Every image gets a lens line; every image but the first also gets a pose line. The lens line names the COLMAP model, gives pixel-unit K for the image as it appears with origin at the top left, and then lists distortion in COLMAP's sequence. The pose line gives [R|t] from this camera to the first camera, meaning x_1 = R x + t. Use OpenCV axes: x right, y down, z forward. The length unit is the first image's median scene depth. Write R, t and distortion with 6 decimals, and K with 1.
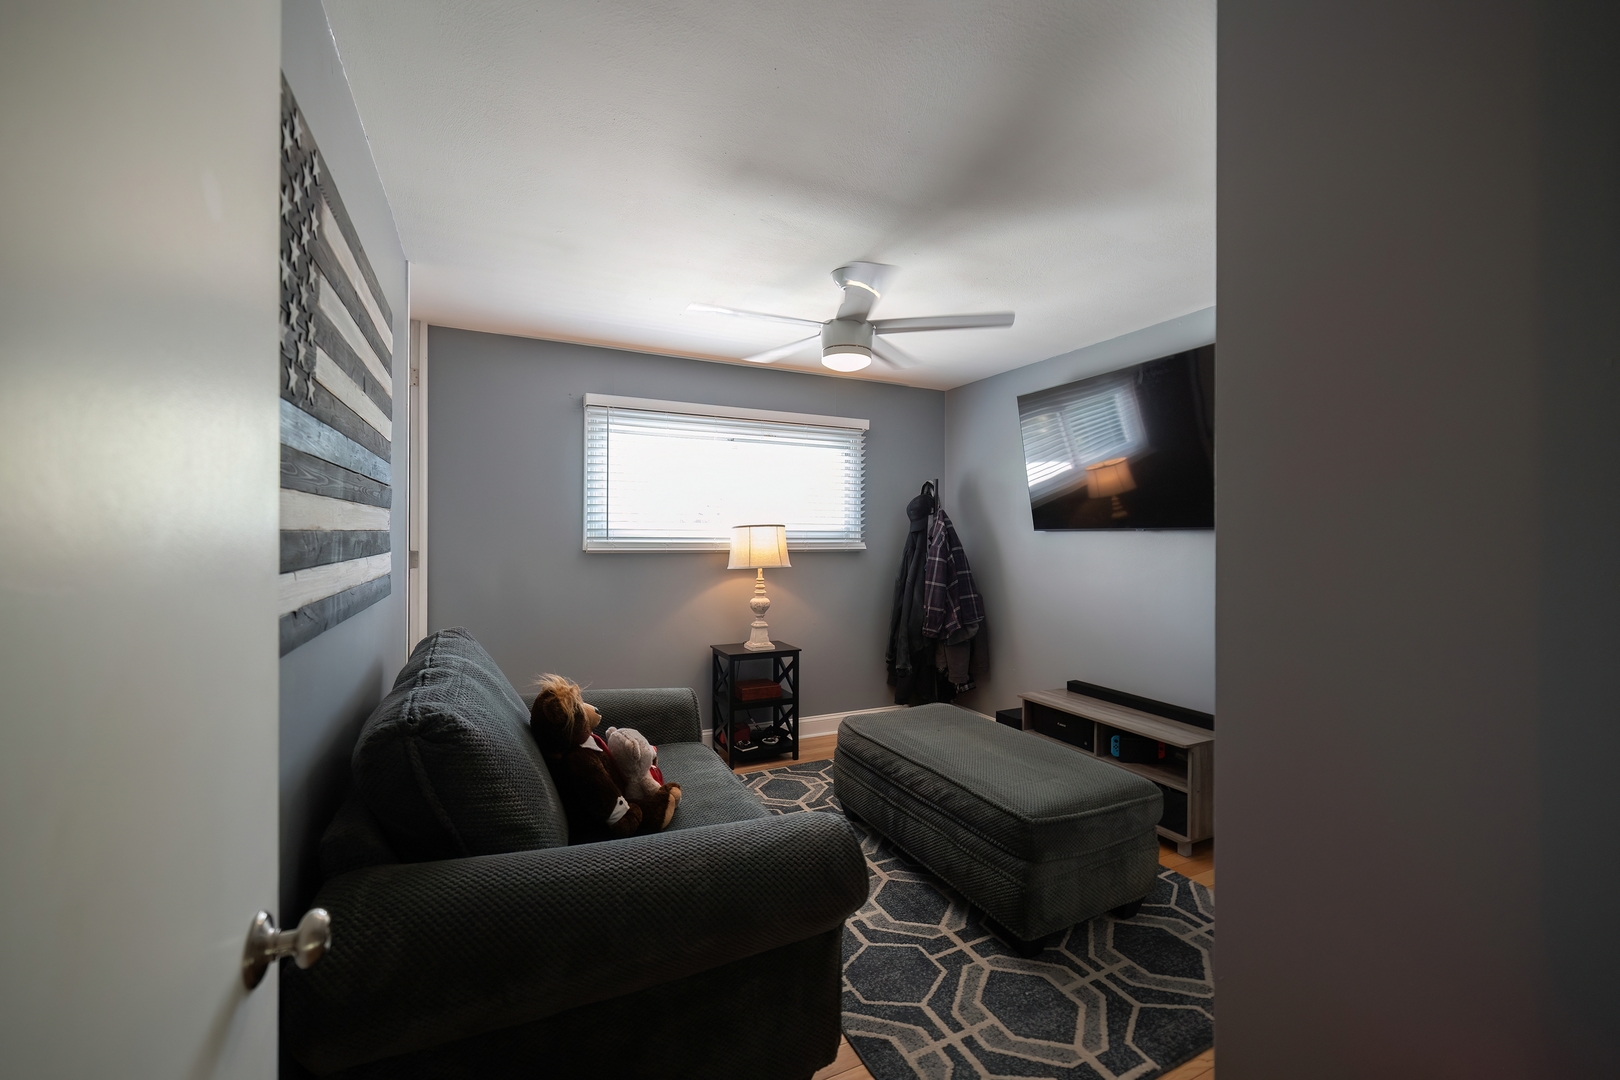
lens RADIAL K [[610.2, 0, 809.0], [0, 610.2, 538.3], [0, 0, 1]] dist [0.001385, 0.001068]
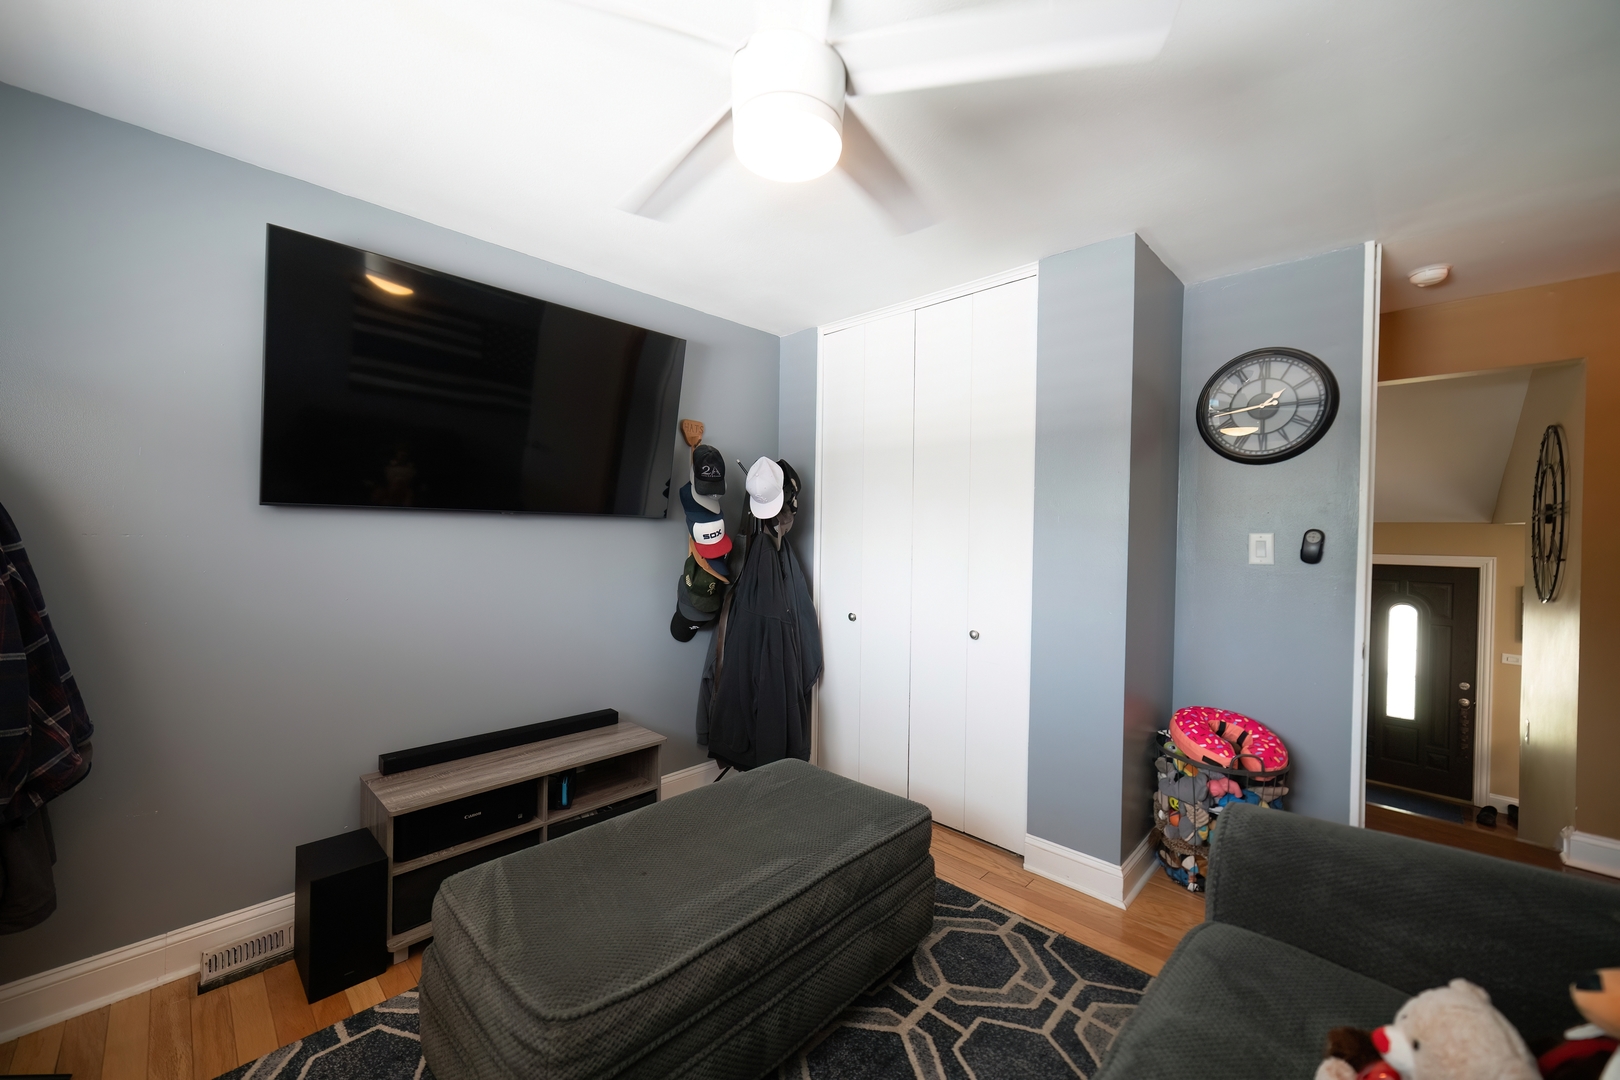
lens RADIAL K [[610.2, 0, 807.7], [0, 610.2, 543.3], [0, 0, 1]] dist [0.001385, 0.001068]
pose [[-0.333704, -0.021728, 0.942427, -0.484743], [-0.024977, 0.999587, 0.014201, 0.007030], [-0.942347, -0.018799, -0.334109, 1.442850]]
